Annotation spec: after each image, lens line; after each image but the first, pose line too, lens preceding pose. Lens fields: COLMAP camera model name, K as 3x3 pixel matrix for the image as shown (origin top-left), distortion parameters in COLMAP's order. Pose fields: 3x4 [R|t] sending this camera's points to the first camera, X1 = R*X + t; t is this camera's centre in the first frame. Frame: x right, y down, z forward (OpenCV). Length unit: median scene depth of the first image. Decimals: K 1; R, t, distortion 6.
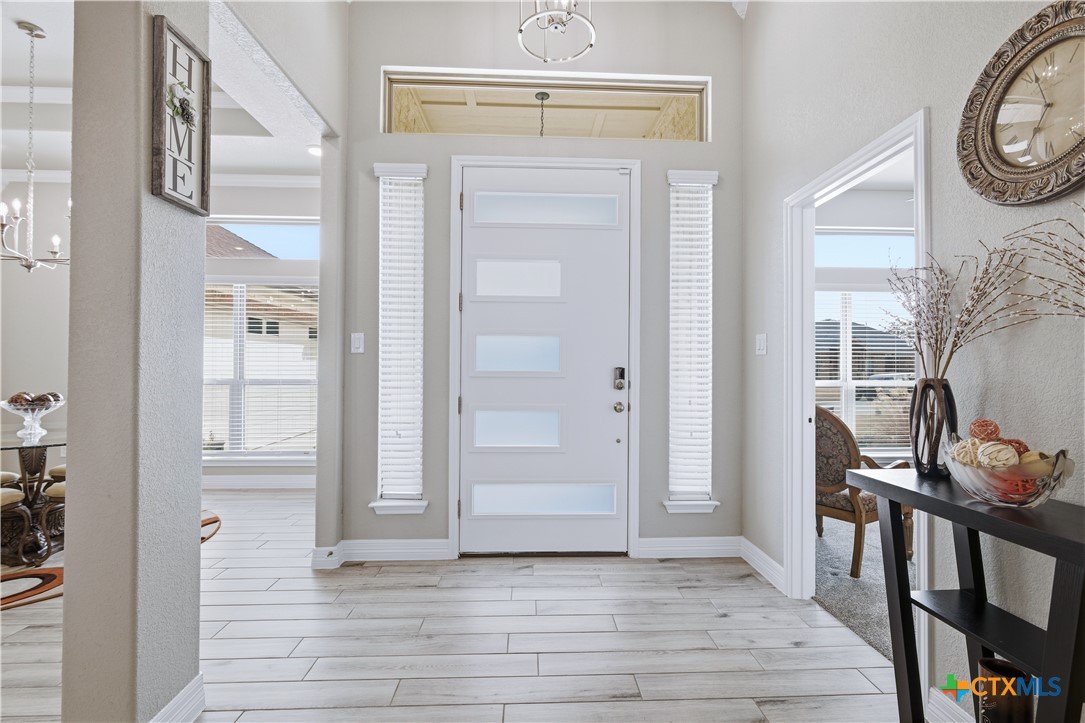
lens RADIAL K [[489.9, 0, 545.7], [0, 489.9, 361.3], [0, 0, 1]] dist [-0.006832, 0.001793]
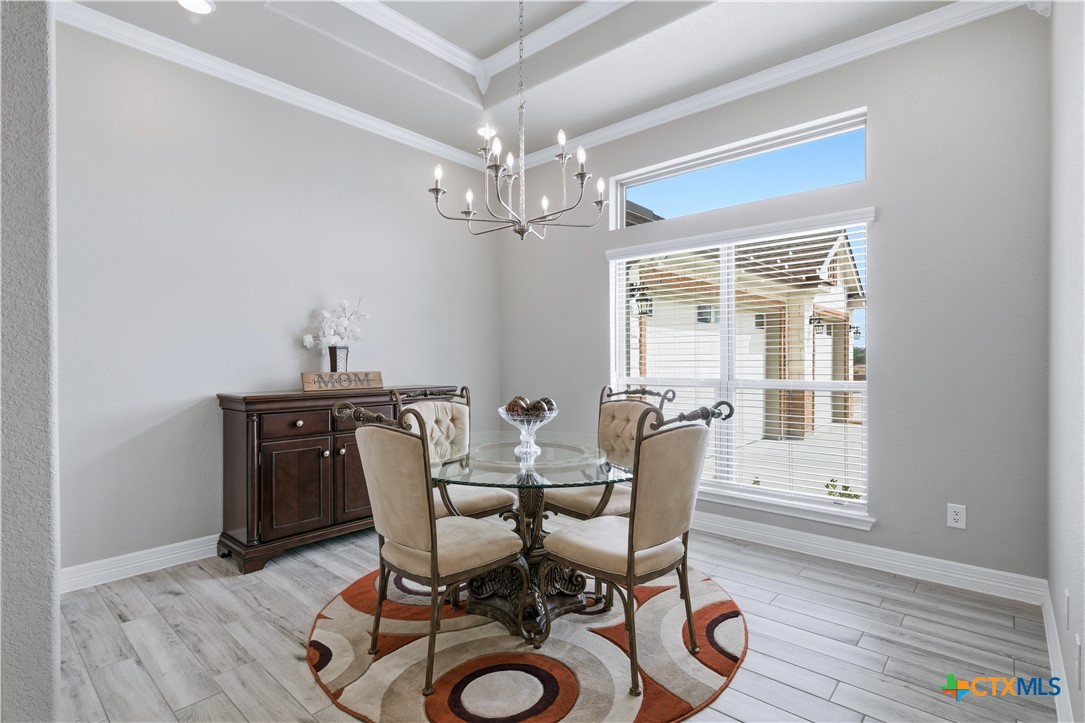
lens RADIAL K [[524.2, 0, 535.9], [0, 524.2, 359.9], [0, 0, 1]] dist [0.000024, 0.000028]
pose [[0.710605, -0.008403, -0.703541, -0.474817], [0.013278, 0.999911, 0.001468, 0.004336], [0.703466, -0.010385, 0.710653, 0.435030]]
